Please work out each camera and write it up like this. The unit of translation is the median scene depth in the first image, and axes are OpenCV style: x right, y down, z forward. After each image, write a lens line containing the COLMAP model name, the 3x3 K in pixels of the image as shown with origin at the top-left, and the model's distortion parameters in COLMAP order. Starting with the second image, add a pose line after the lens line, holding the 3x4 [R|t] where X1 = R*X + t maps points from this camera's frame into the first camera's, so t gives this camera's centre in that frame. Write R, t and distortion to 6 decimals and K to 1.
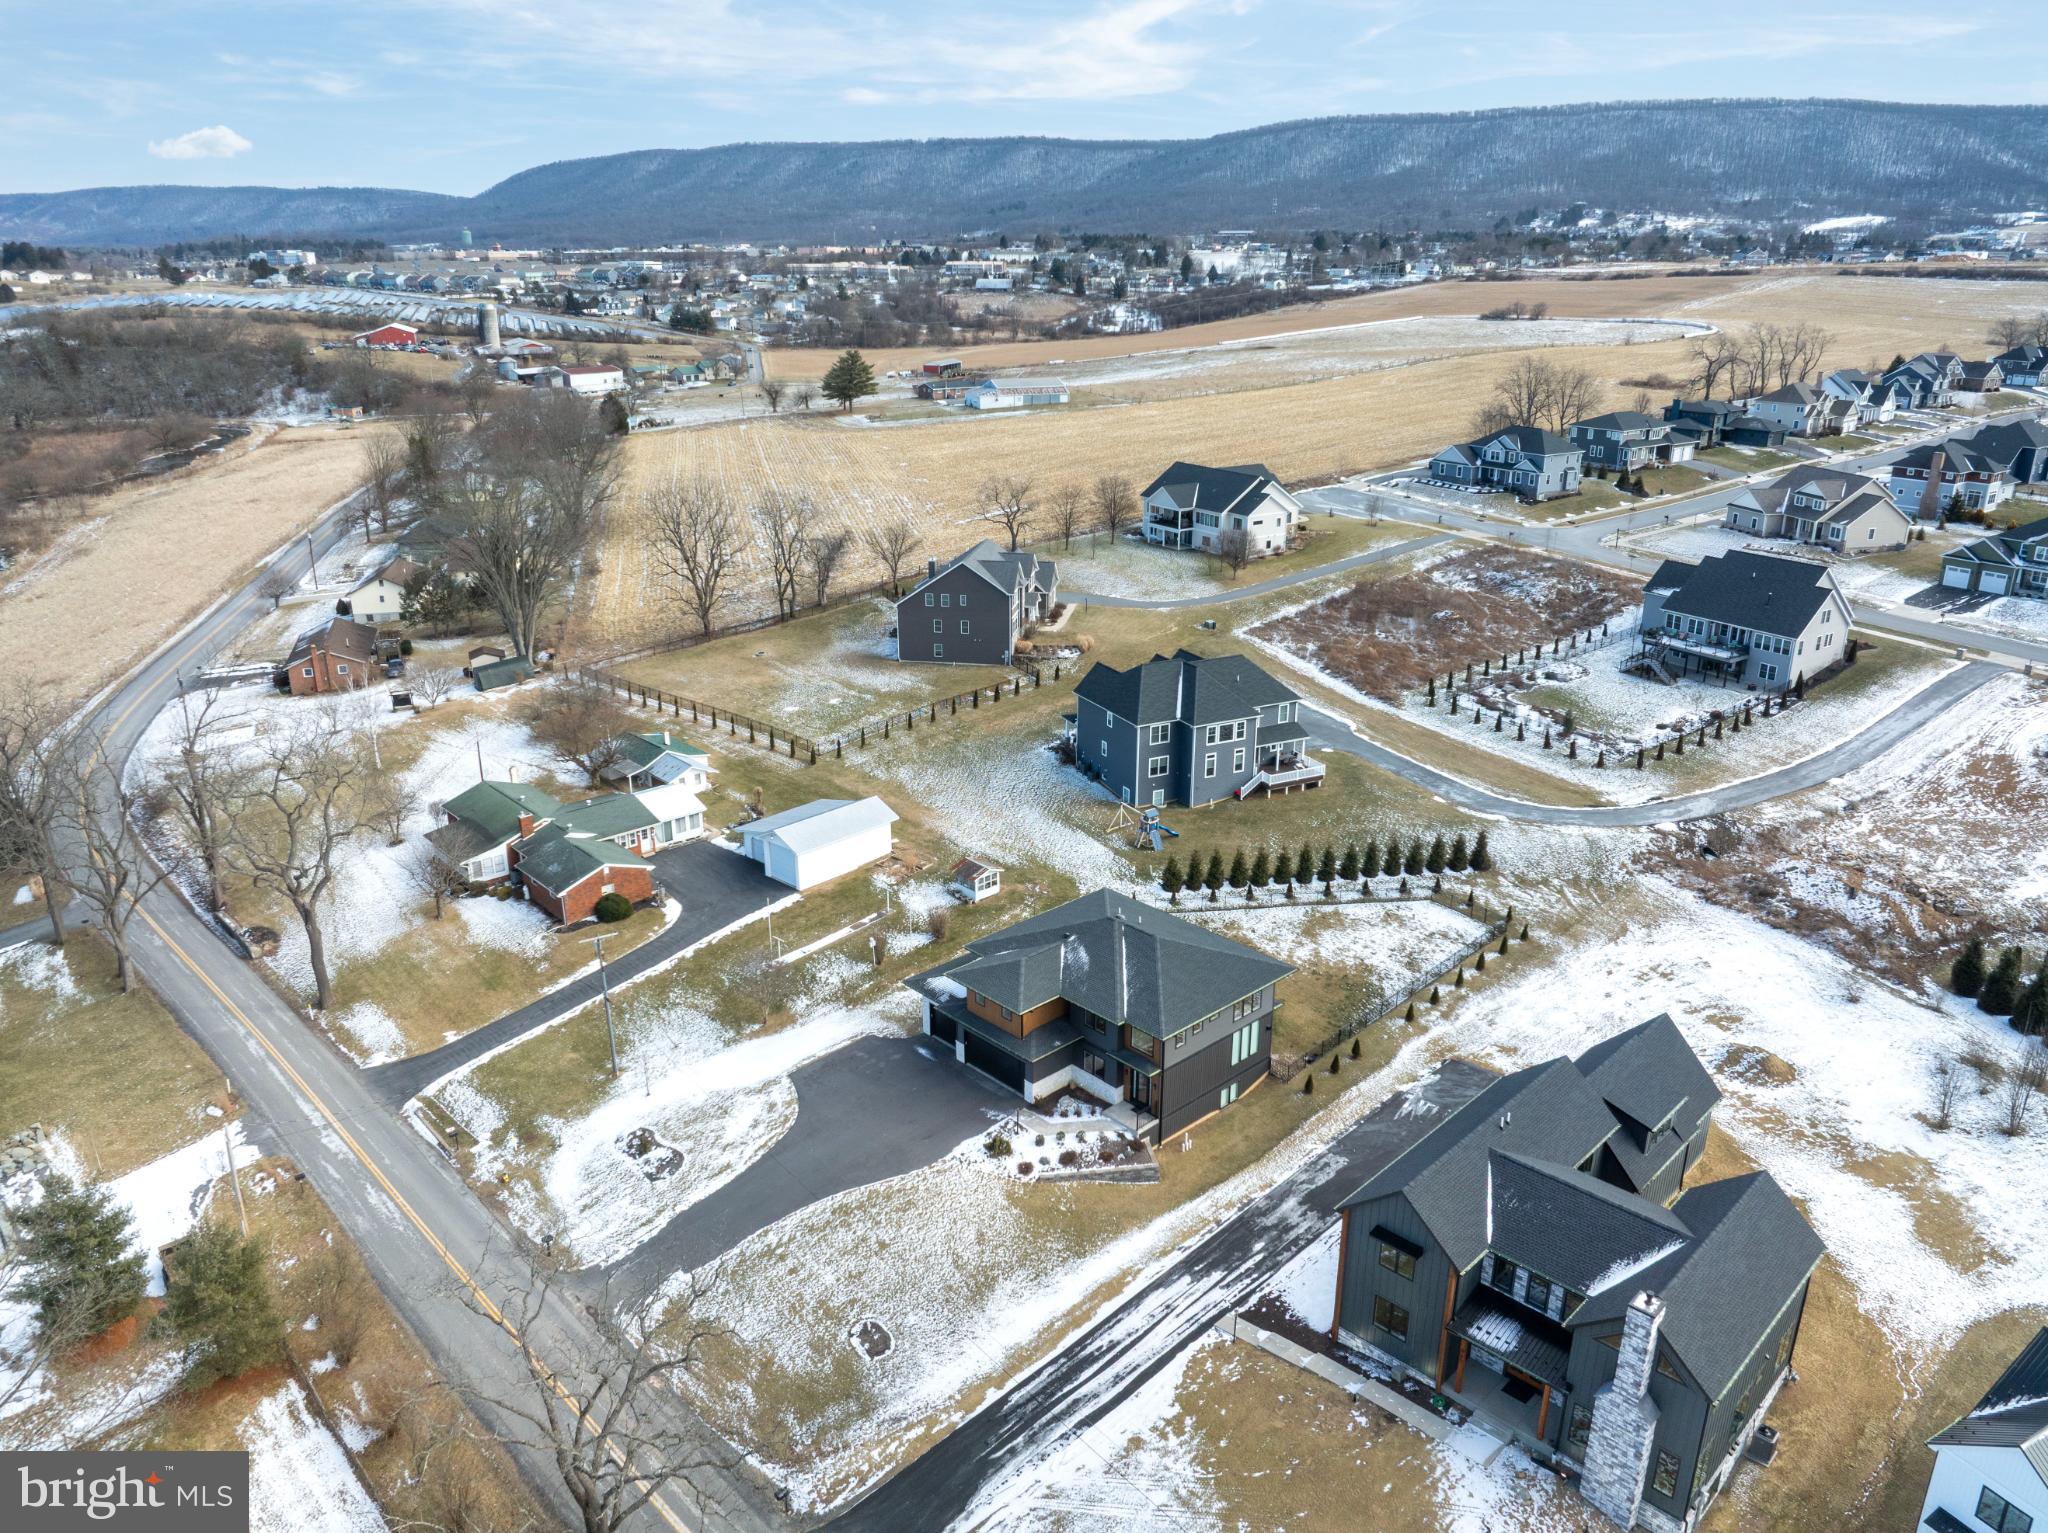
lens RADIAL K [[1438.3, 0, 1029.7], [0, 1438.3, 769.8], [0, 0, 1]] dist [-0.044952, 0.013585]
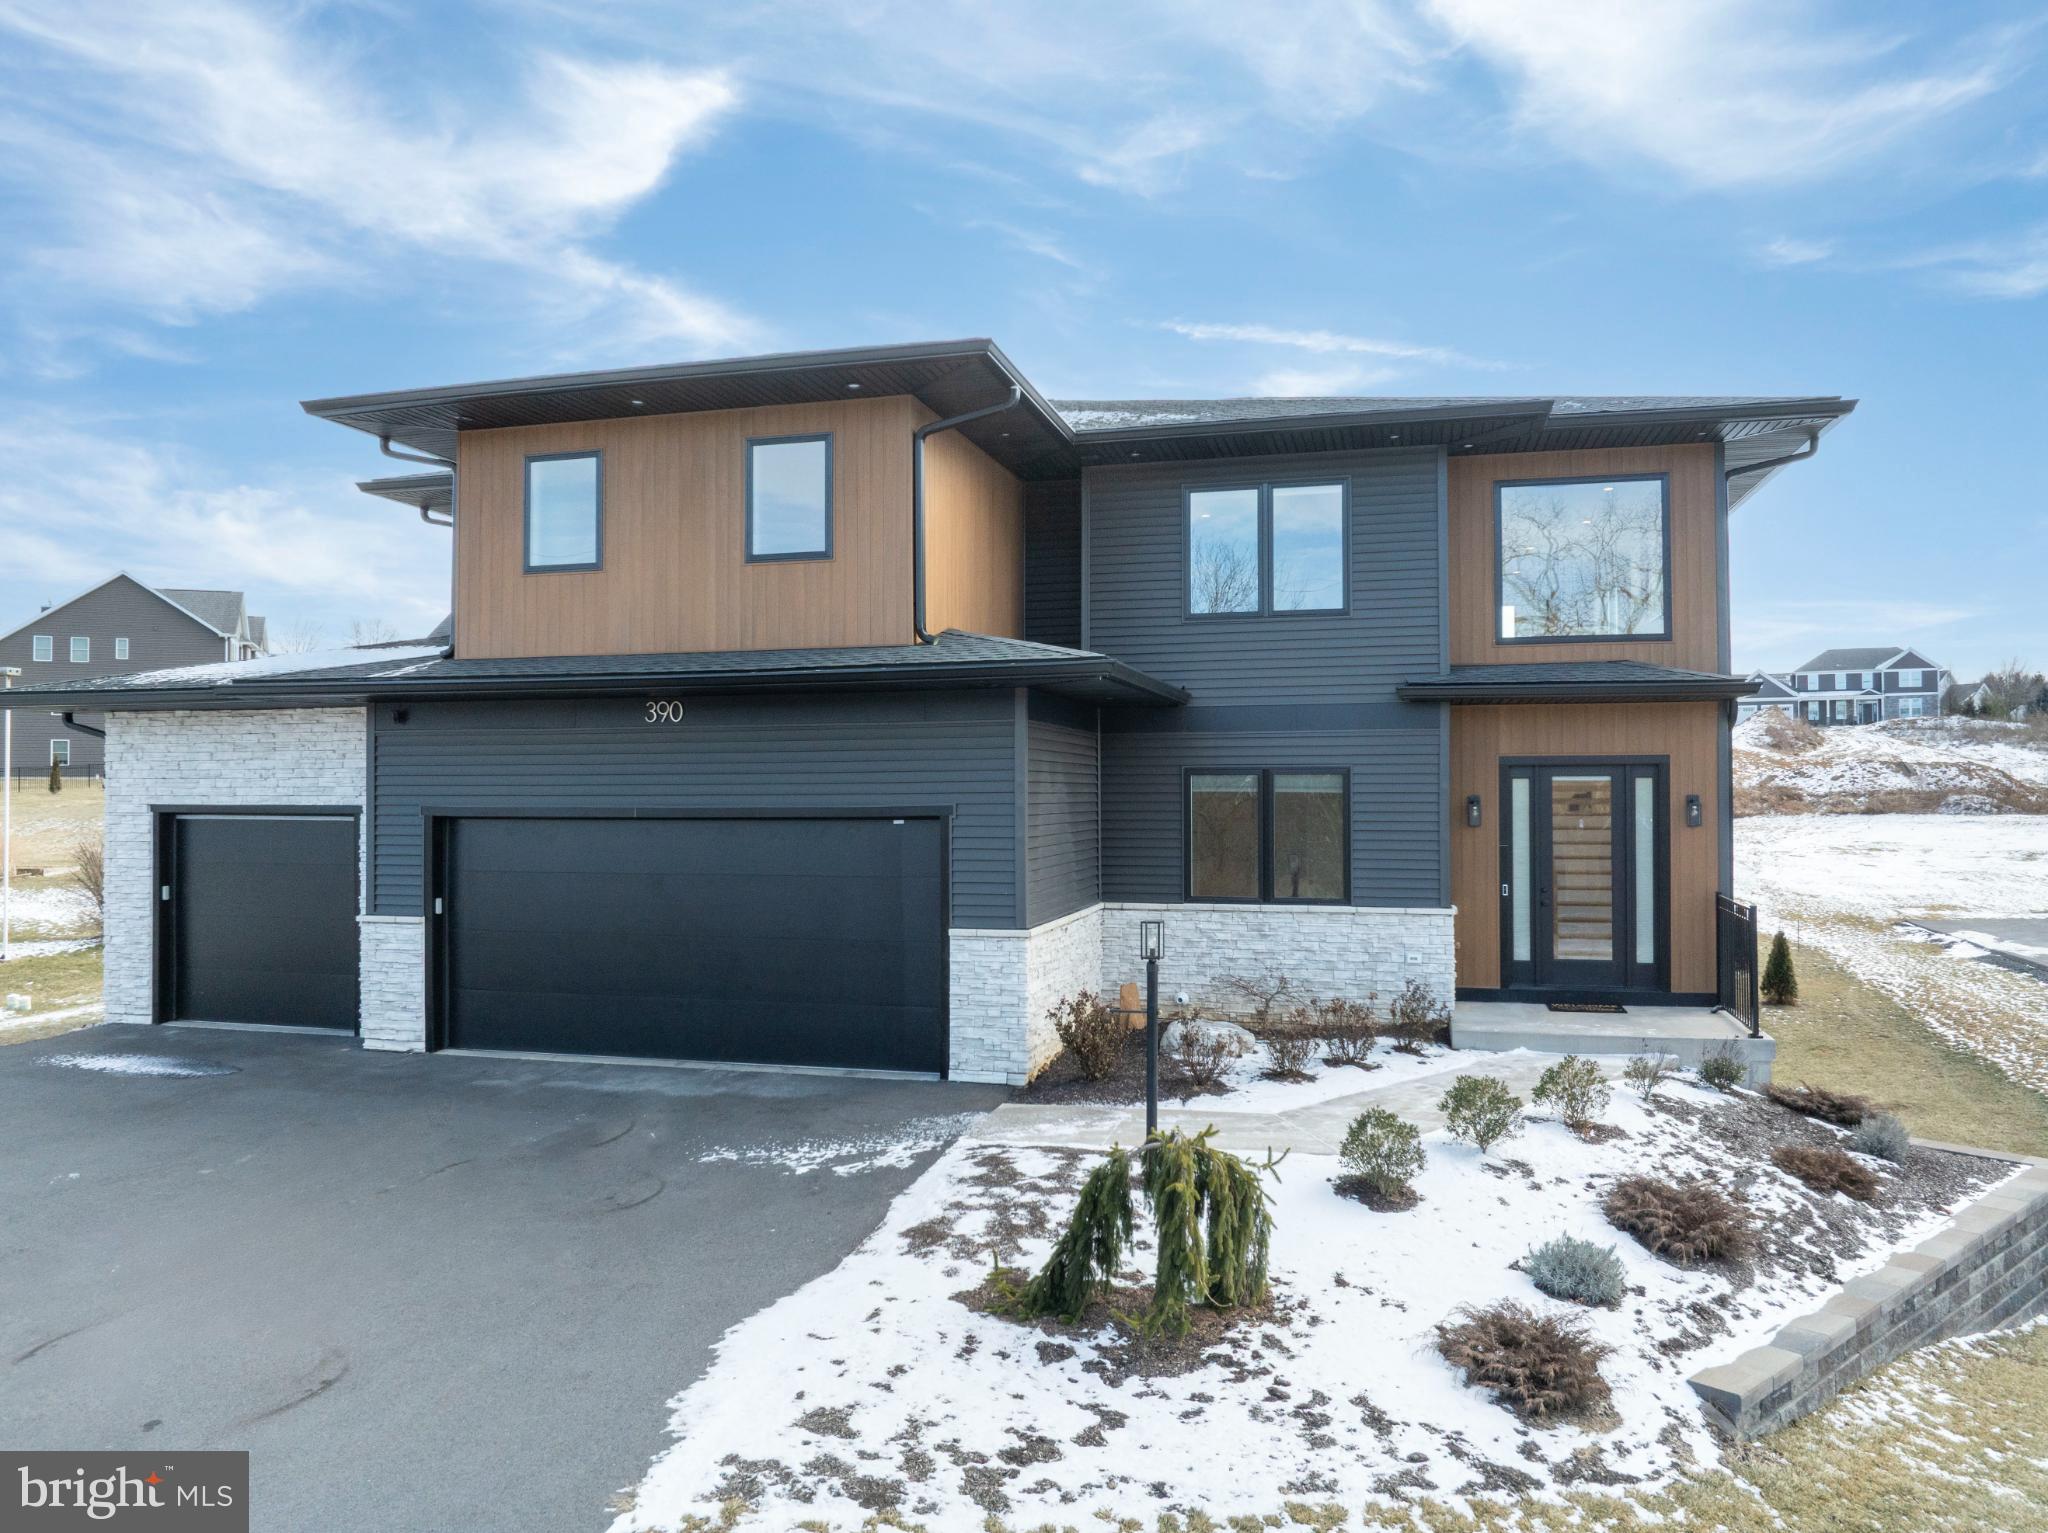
lens RADIAL K [[1438.3, 0, 1026.8], [0, 1438.3, 765.2], [0, 0, 1]] dist [-0.044952, 0.013585]
pose [[0.847813, 0.004782, 0.530274, -0.069370], [0.183330, 0.935660, -0.301548, 0.223262], [-0.497598, 0.352872, 0.792387, 0.787273]]
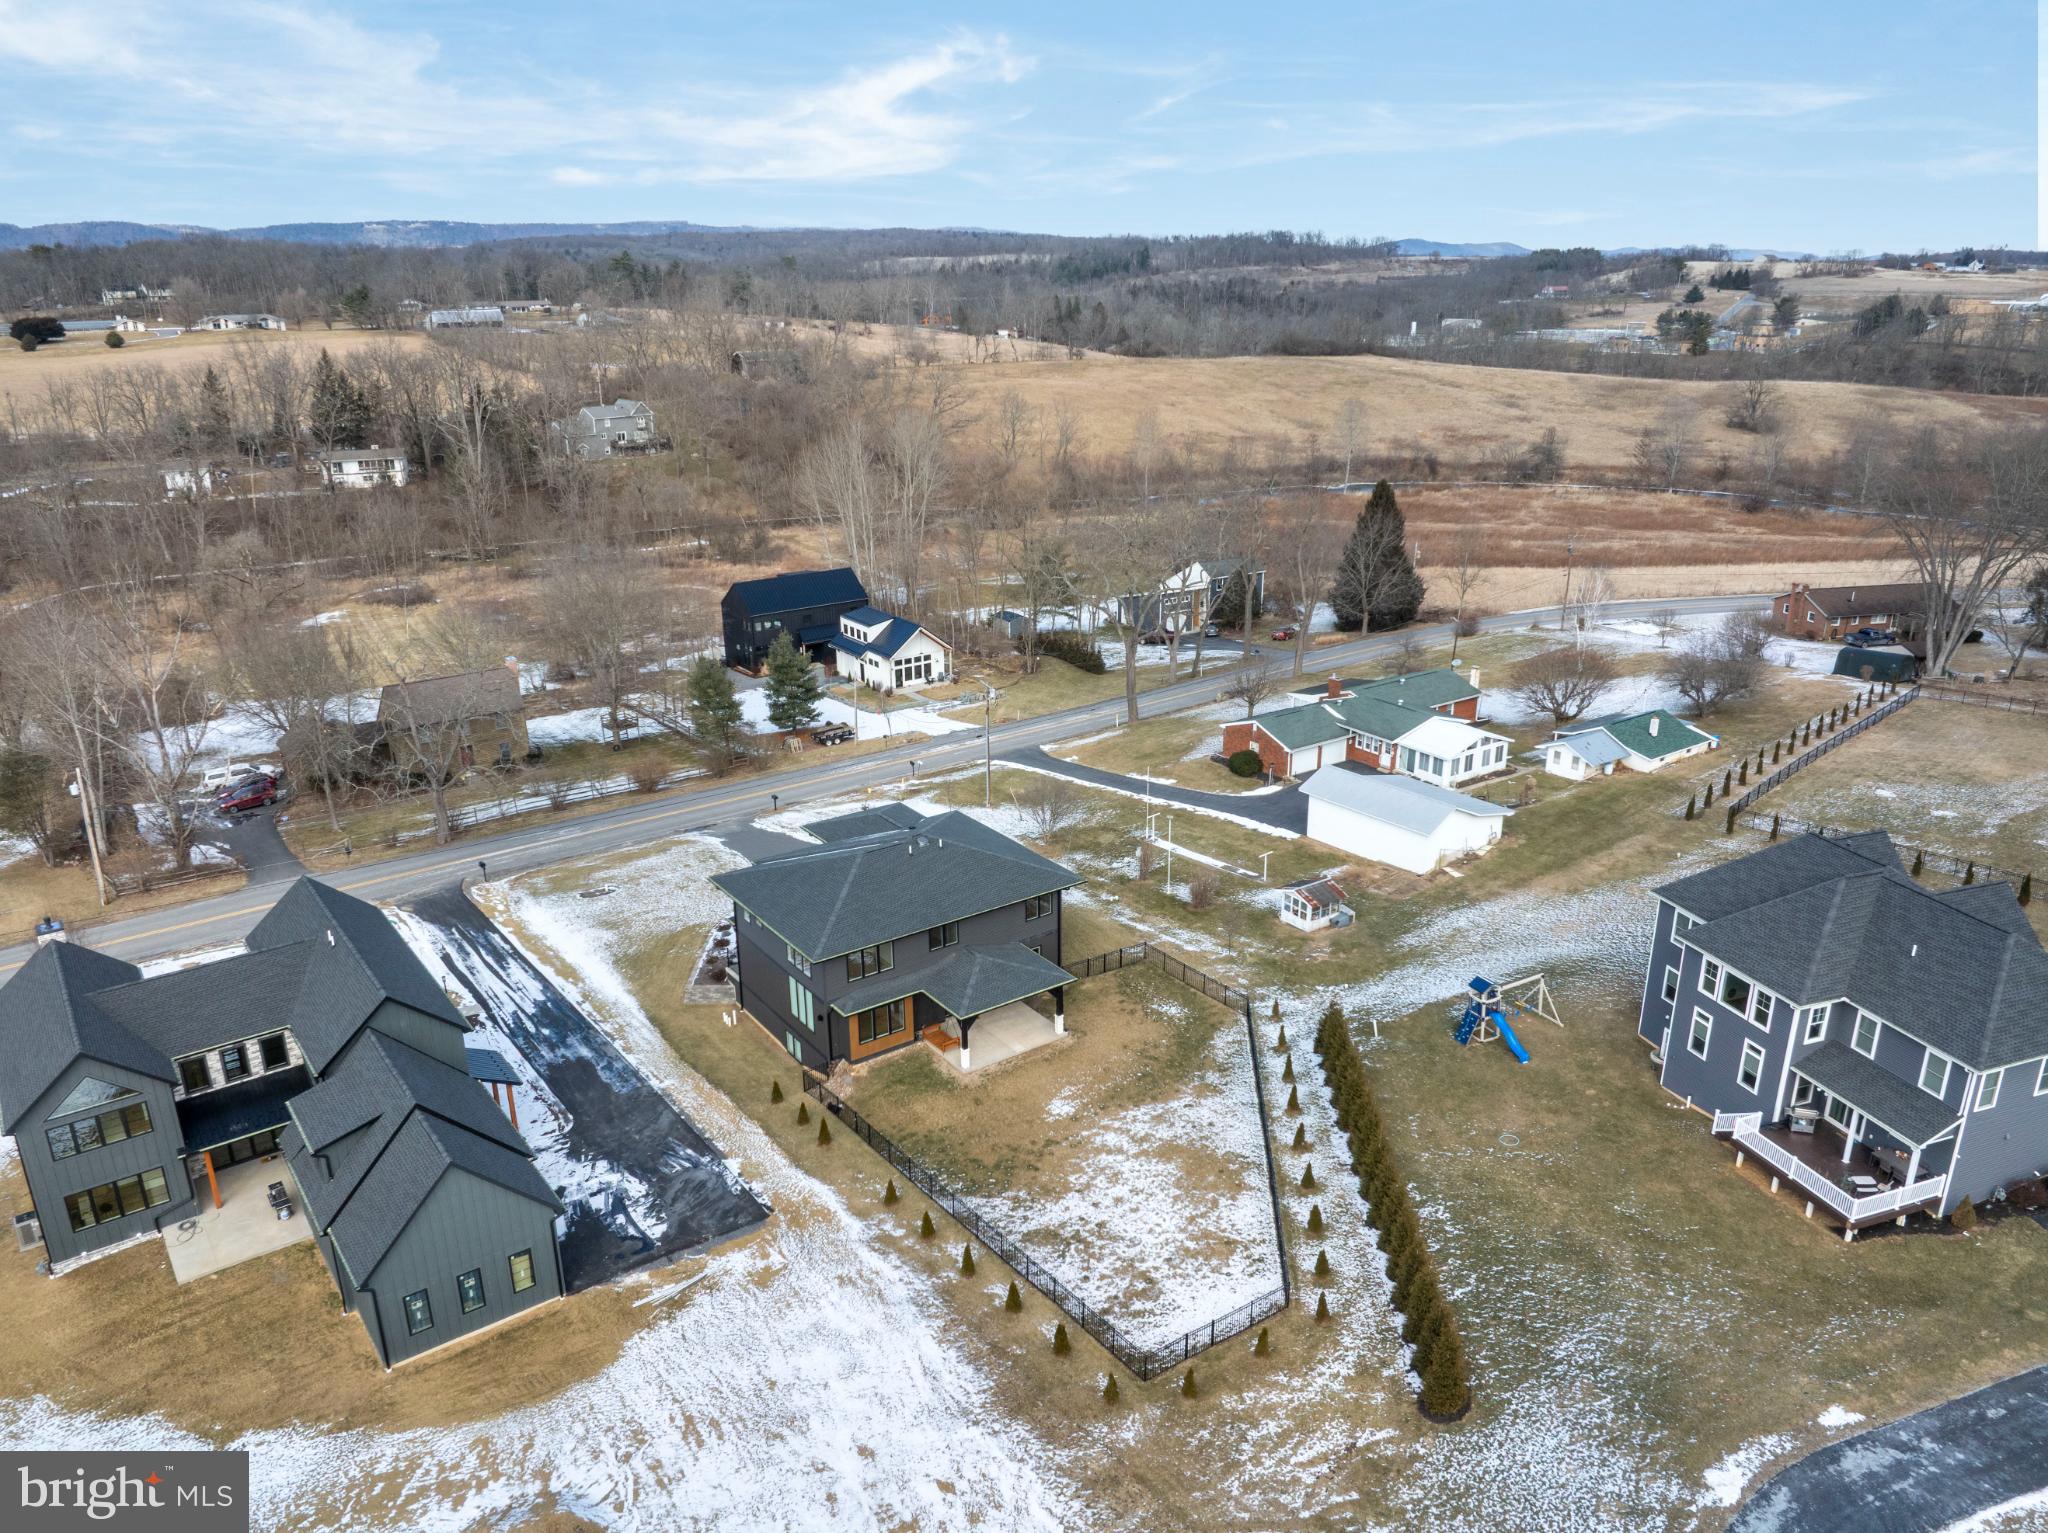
lens RADIAL K [[1438.3, 0, 1028.3], [0, 1438.3, 765.1], [0, 0, 1]] dist [-0.044952, 0.013585]
pose [[-0.136076, 0.327679, -0.934938, 0.804903], [-0.329718, 0.874938, 0.354639, -0.250933], [0.934221, 0.356524, -0.011016, 1.005805]]
